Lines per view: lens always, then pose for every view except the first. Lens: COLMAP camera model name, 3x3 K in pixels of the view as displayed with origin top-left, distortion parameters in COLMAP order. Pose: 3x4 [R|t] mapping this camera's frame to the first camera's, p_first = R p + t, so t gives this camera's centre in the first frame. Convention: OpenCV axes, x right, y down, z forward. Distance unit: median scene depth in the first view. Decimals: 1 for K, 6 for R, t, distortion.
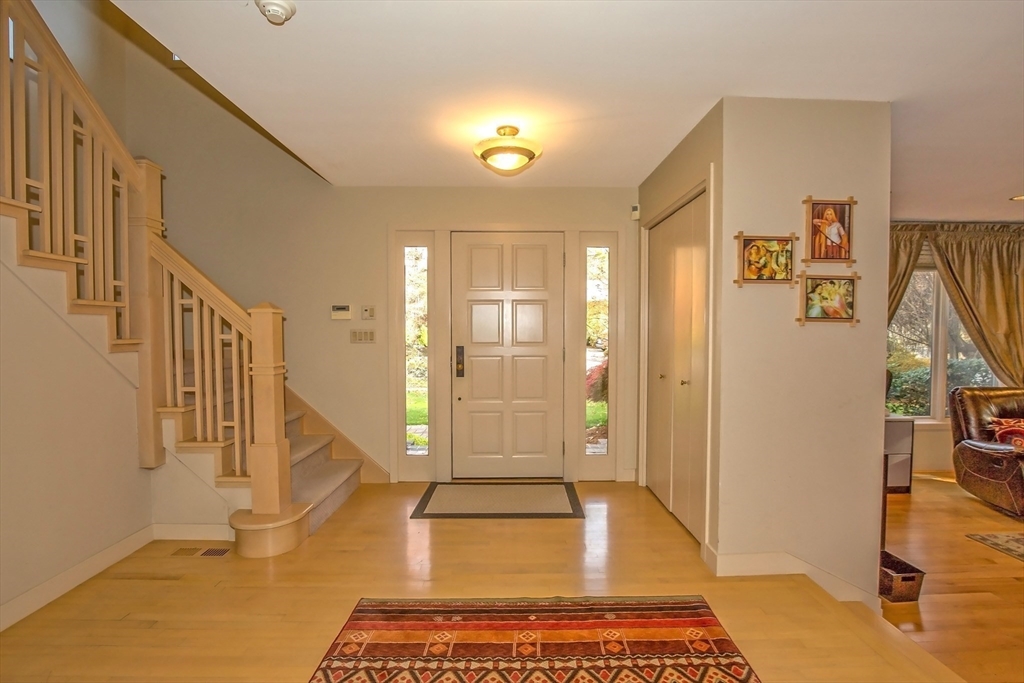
lens RADIAL K [[472.4, 0, 512.8], [0, 472.4, 342.0], [0, 0, 1]] dist [-0.020750, -0.000124]
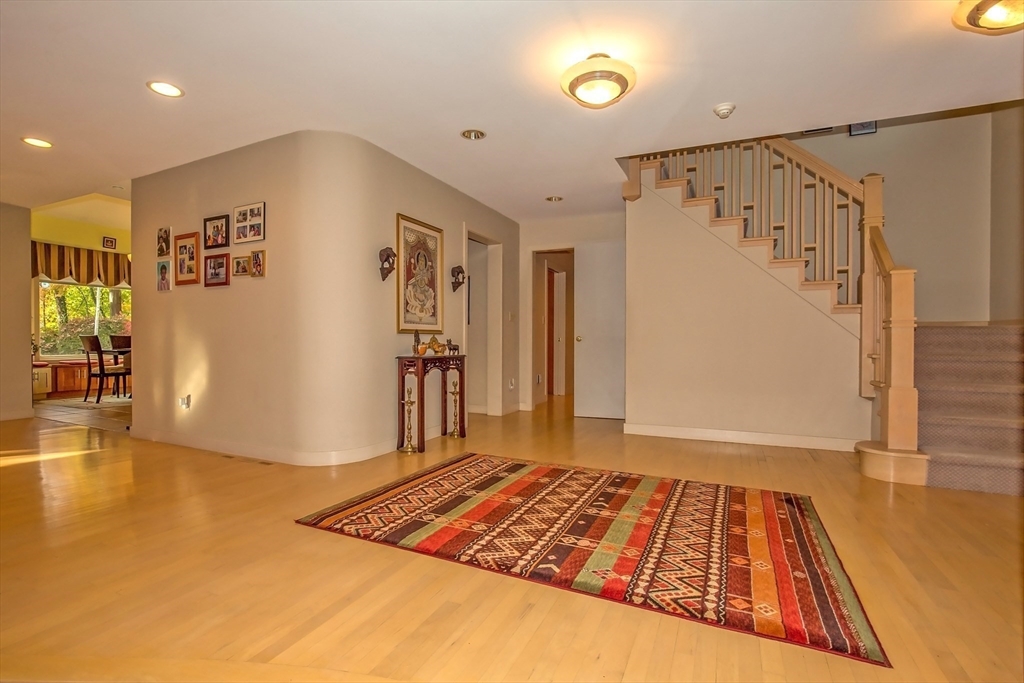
lens RADIAL K [[472.4, 0, 512.8], [0, 472.4, 347.4], [0, 0, 1]] dist [-0.020750, -0.000124]
pose [[-0.439597, -0.003307, -0.898189, 1.394444], [-0.028440, 0.999543, 0.010239, 0.210808], [0.897745, 0.030045, -0.439491, 1.040557]]
